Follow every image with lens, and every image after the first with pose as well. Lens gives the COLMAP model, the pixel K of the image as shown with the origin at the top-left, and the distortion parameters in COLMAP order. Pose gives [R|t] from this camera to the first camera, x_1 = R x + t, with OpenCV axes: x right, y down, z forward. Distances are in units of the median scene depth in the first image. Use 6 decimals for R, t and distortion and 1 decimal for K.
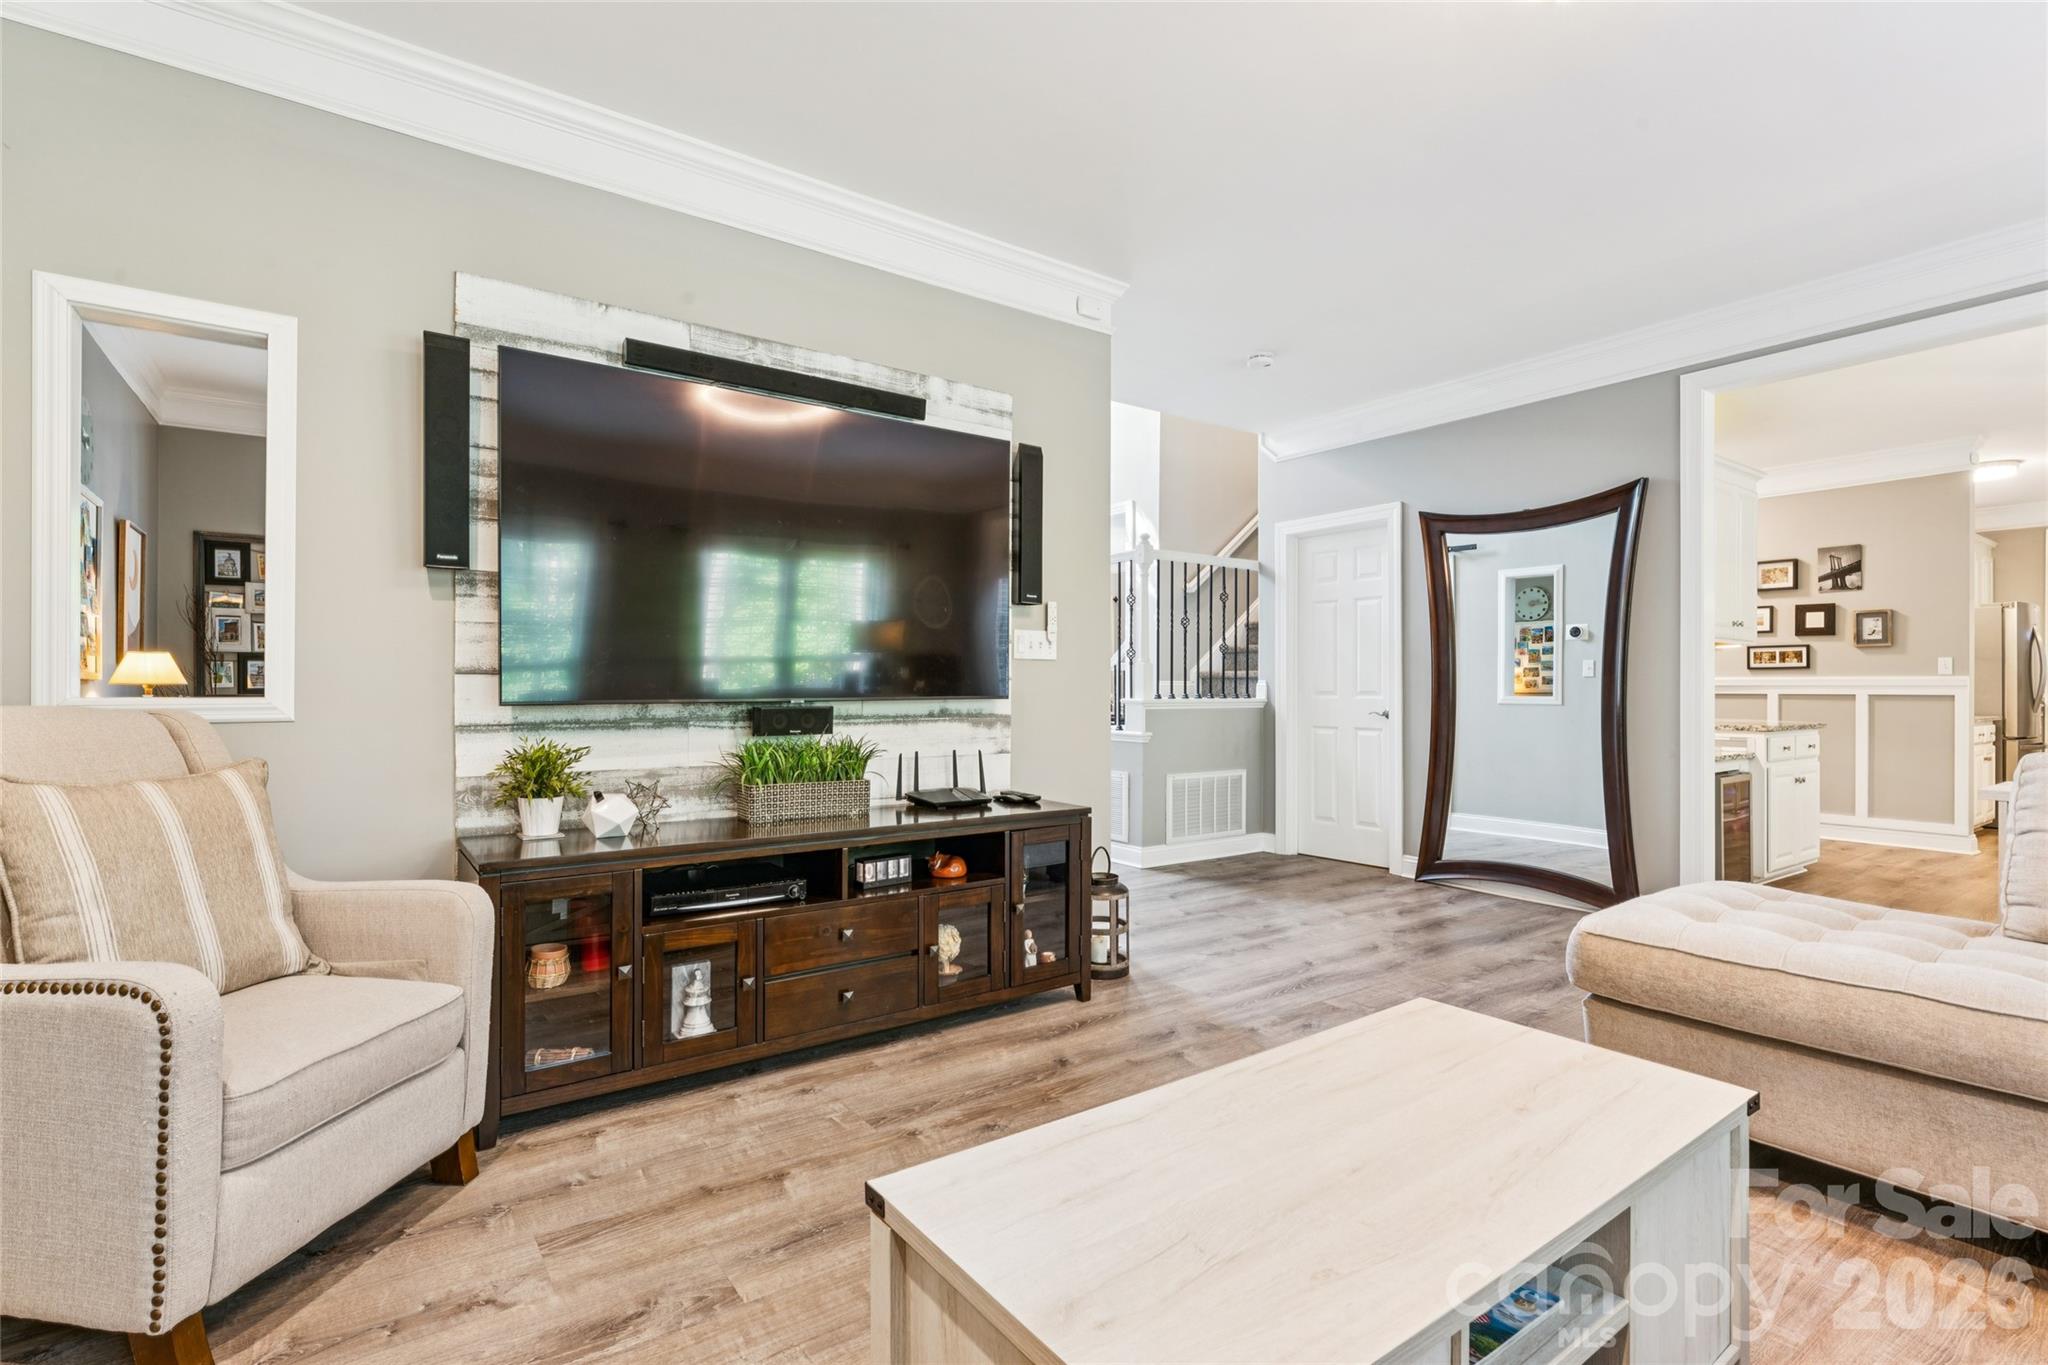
lens RADIAL K [[957.1, 0, 1025.7], [0, 957.1, 680.0], [0, 0, 1]] dist [-0.003460, 0.001504]
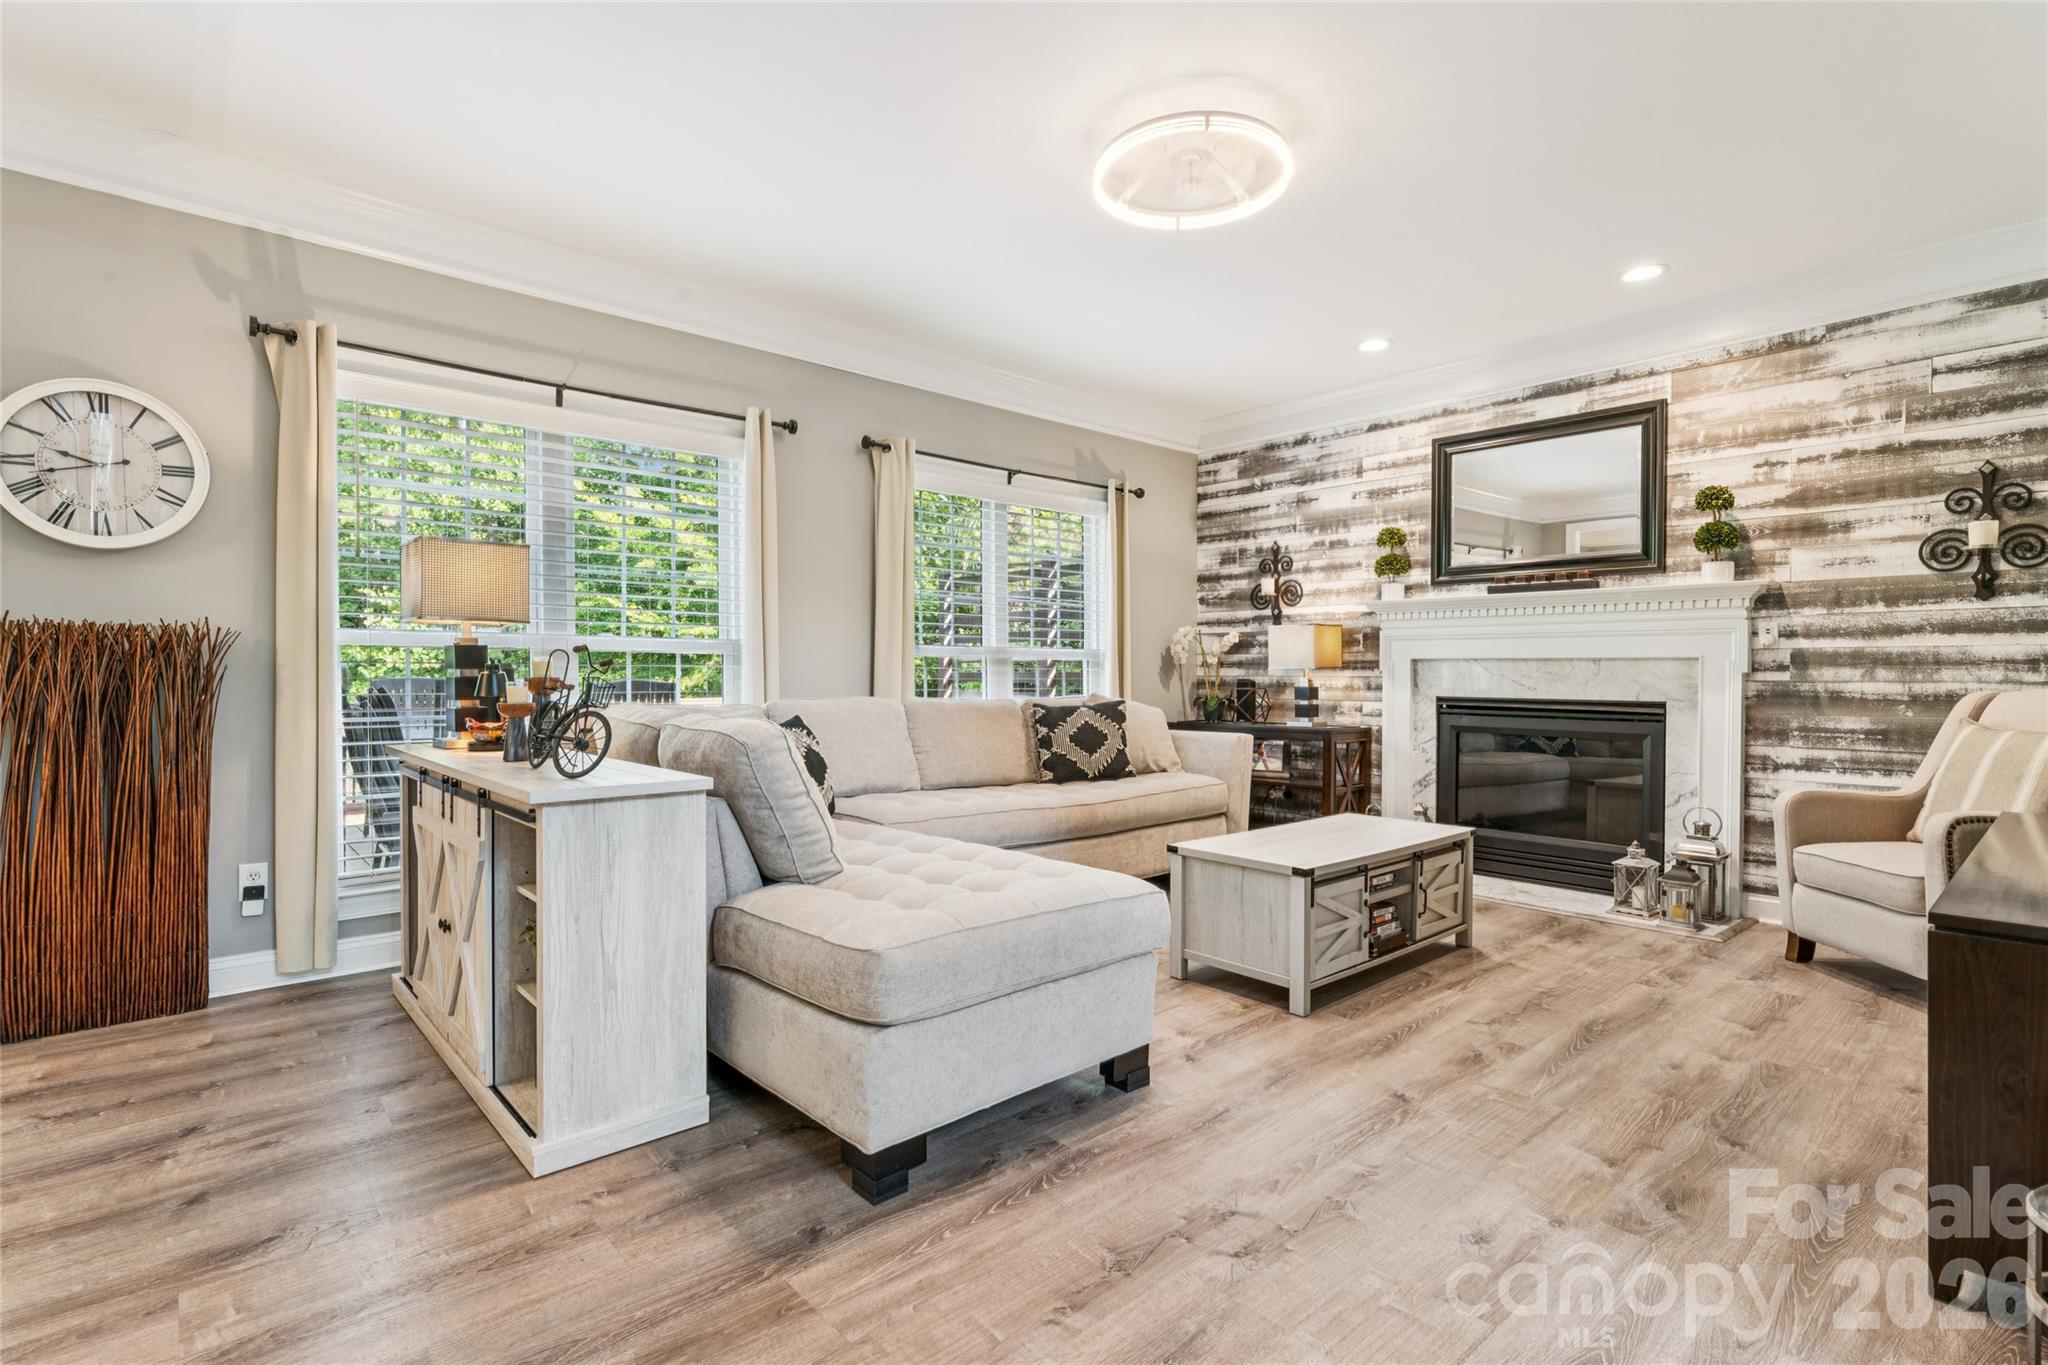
lens RADIAL K [[971.7, 0, 1029.2], [0, 971.7, 677.1], [0, 0, 1]] dist [-0.001717, 0.000156]
pose [[-0.994684, -0.003770, -0.102906, 0.694273], [-0.003222, 0.999980, -0.005495, 0.016072], [0.102924, -0.005134, -0.994676, 1.711771]]
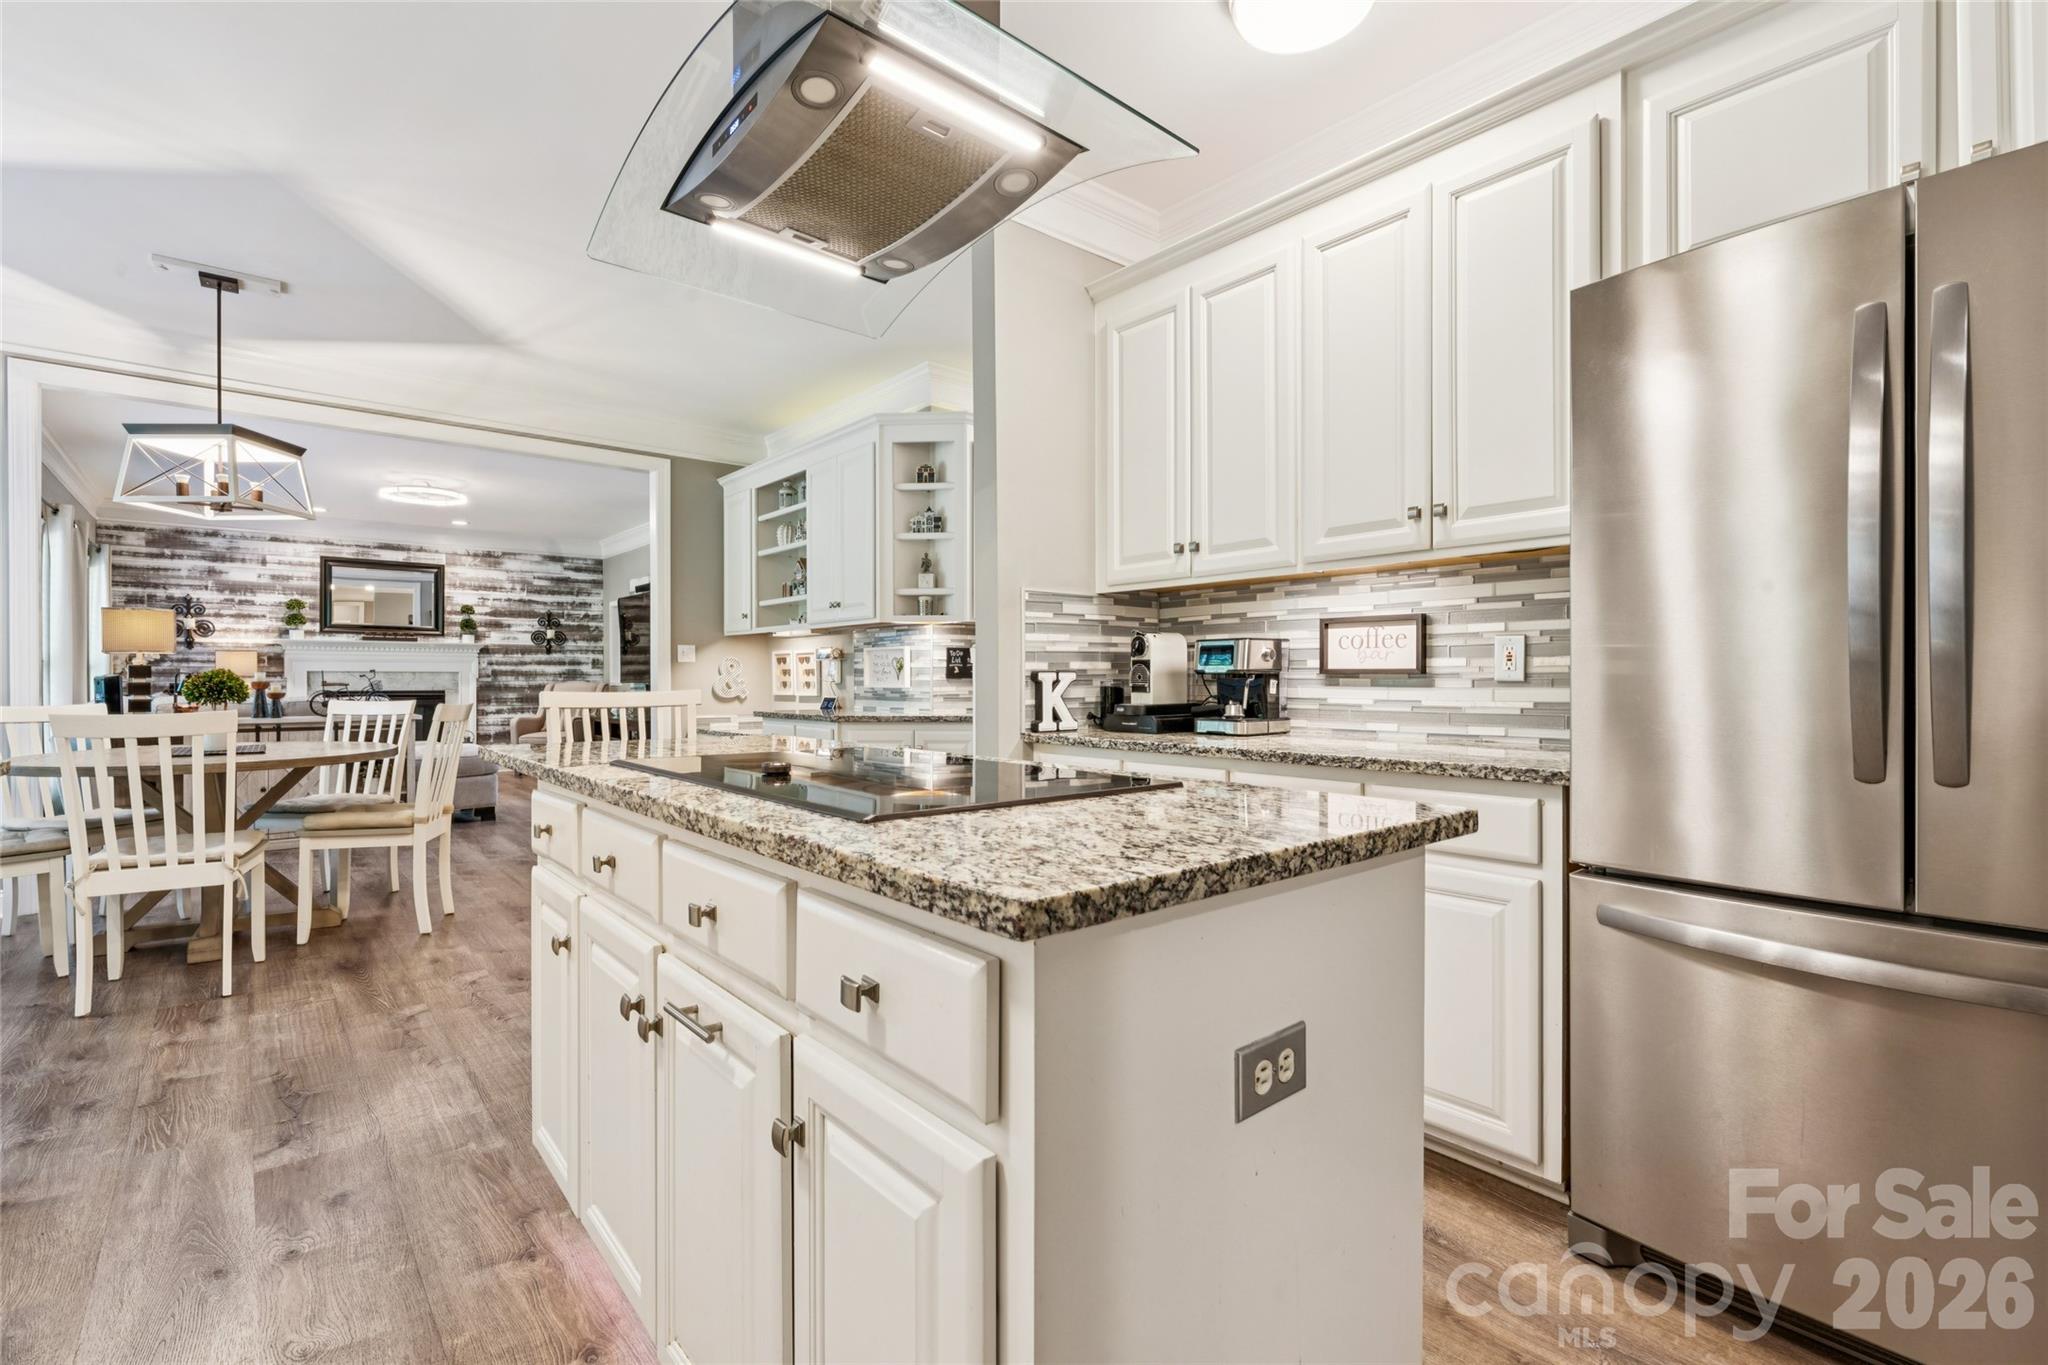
lens RADIAL K [[918.2, 0, 1024.0], [0, 918.2, 682.5], [0, 0, 1]] dist [-0.001577, 0.000216]
pose [[0.077976, 0.003211, -0.996950, 3.338825], [0.012144, 0.999918, 0.004171, 0.026851], [0.996881, -0.012433, 0.077931, 2.245098]]
